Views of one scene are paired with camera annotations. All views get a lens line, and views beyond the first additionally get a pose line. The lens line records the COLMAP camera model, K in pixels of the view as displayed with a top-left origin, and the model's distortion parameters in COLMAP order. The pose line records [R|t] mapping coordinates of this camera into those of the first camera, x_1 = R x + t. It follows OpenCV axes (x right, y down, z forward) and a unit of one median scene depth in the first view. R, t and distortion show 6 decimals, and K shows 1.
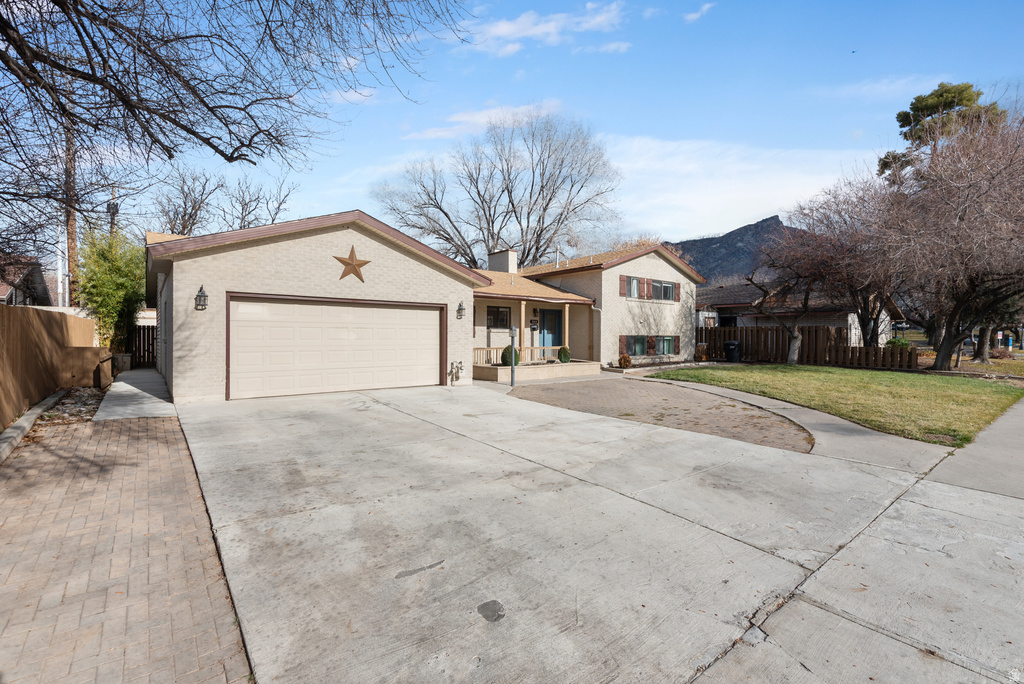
lens RADIAL K [[456.9, 0, 517.6], [0, 456.9, 340.2], [0, 0, 1]] dist [0.030533, -0.014997]
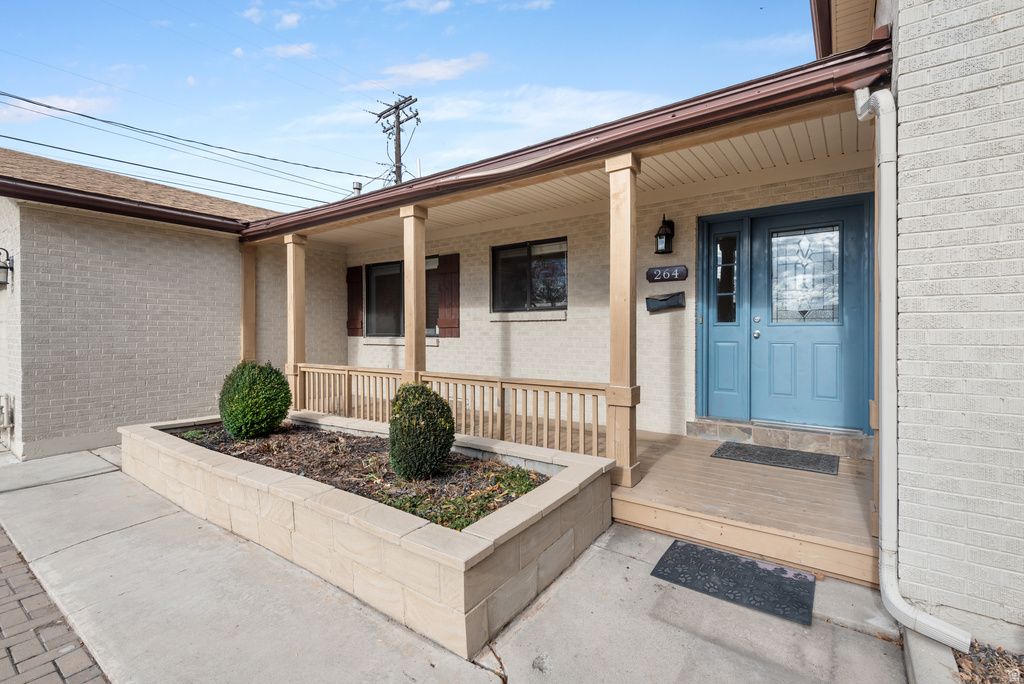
lens RADIAL K [[456.9, 0, 517.6], [0, 456.9, 340.2], [0, 0, 1]] dist [0.030533, -0.014997]
pose [[0.266476, 0.010159, -0.963788, 0.598387], [-0.005585, 0.999944, 0.008996, -0.015267], [0.963825, 0.002986, 0.266518, 1.986821]]
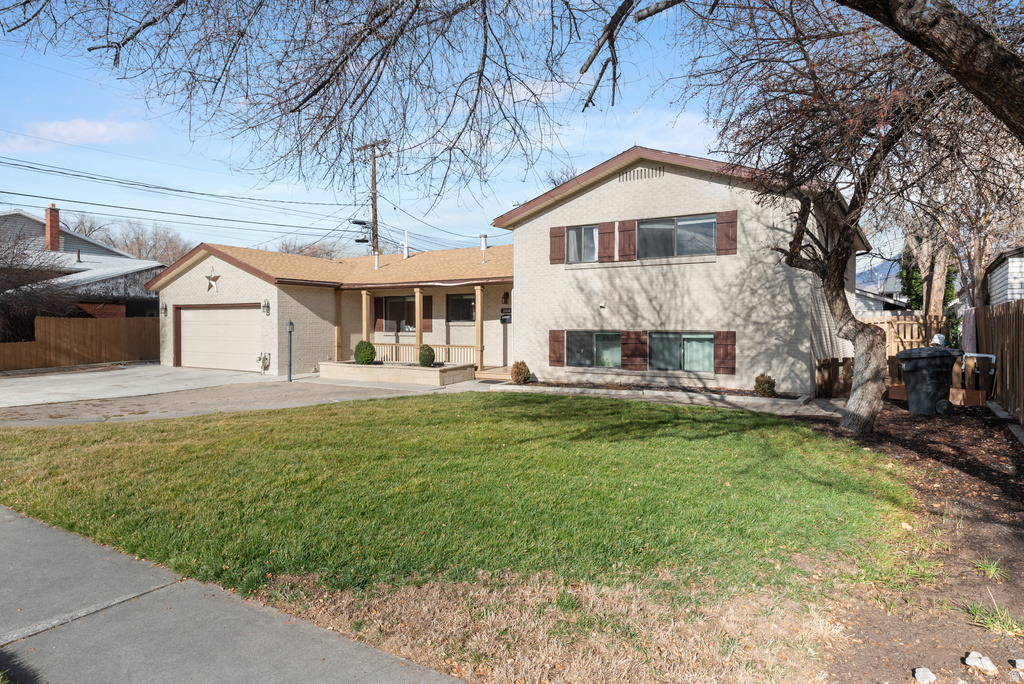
lens RADIAL K [[644.7, 0, 519.1], [0, 644.7, 338.2], [0, 0, 1]] dist [0.026576, -0.004350]
pose [[0.306111, 0.015955, -0.951862, 2.342925], [-0.009202, 0.999862, 0.013800, -0.027213], [0.951951, 0.004534, 0.306216, 1.646623]]
